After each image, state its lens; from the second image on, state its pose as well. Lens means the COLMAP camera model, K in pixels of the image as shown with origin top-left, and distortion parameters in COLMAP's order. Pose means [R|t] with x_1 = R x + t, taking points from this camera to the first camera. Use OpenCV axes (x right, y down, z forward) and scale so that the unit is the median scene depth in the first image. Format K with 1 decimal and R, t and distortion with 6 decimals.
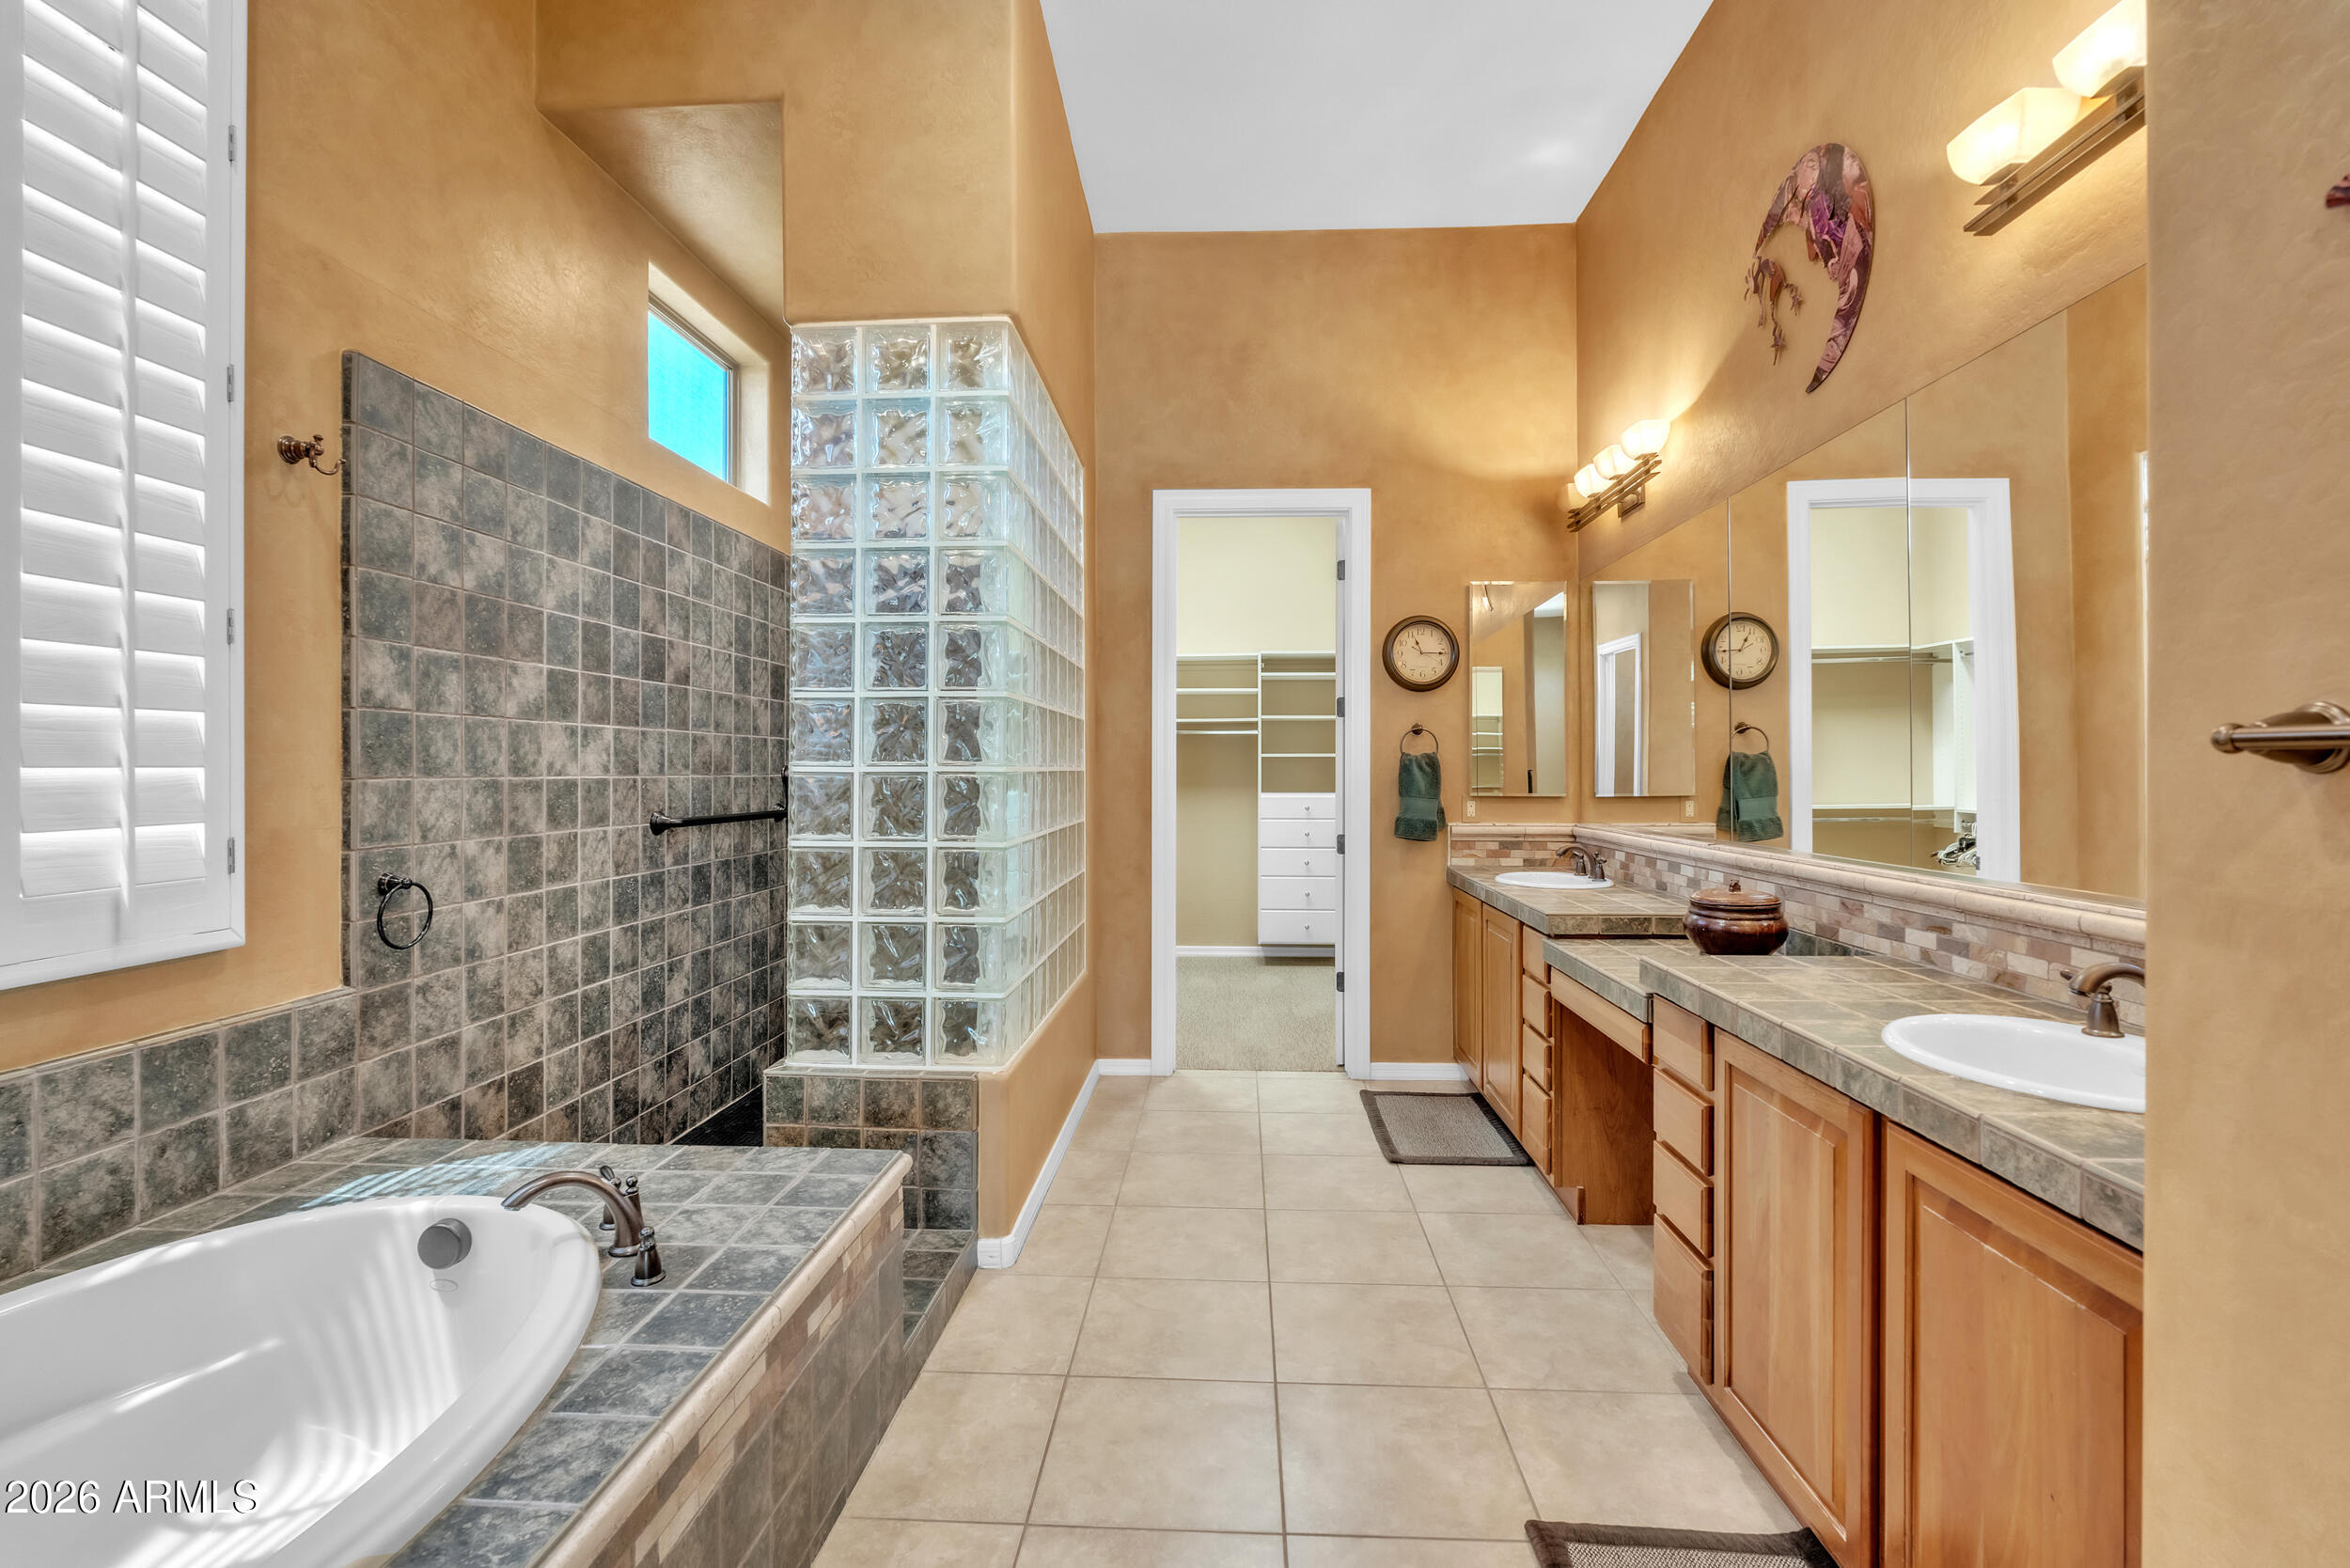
lens RADIAL K [[1052.1, 0, 1174.5], [0, 1052.1, 774.0], [0, 0, 1]] dist [-0.009788, 0.001708]
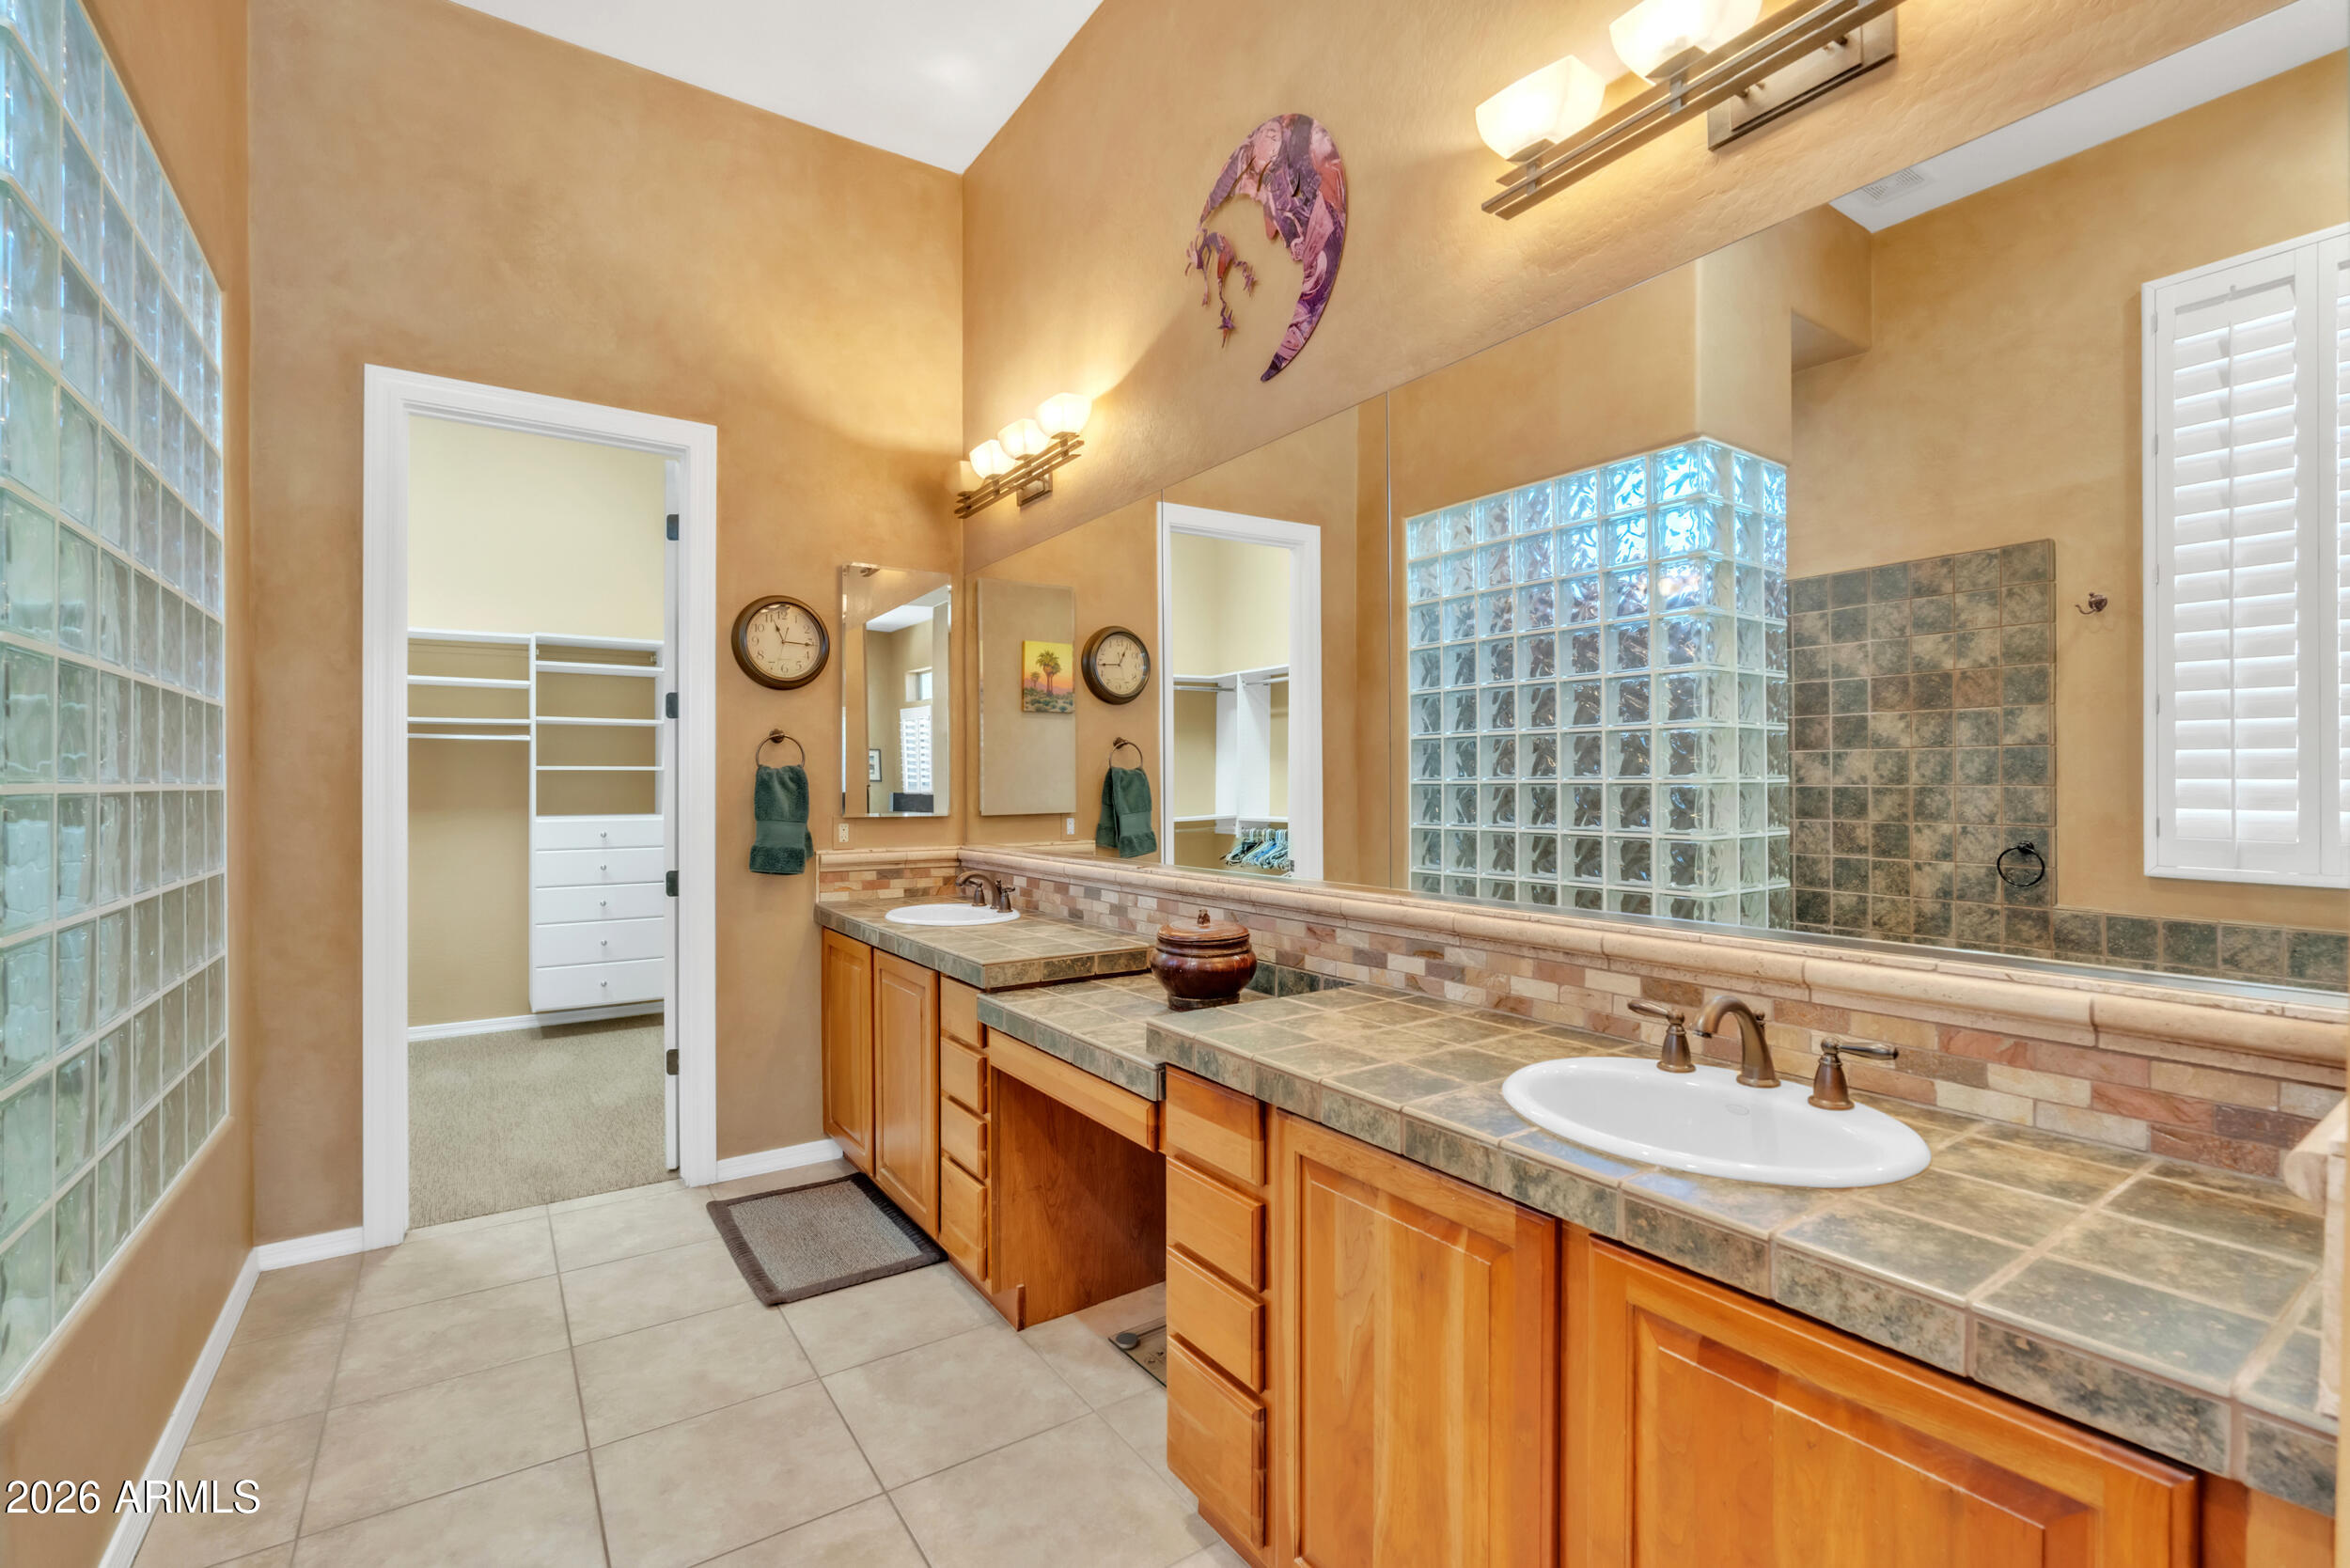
lens RADIAL K [[1052.1, 0, 1186.2], [0, 1052.1, 783.4], [0, 0, 1]] dist [-0.009788, 0.001708]
pose [[0.793938, -0.002206, 0.607995, -0.012595], [0.005517, 0.999978, -0.003576, -0.002082], [-0.607974, 0.006194, 0.793933, 0.204418]]
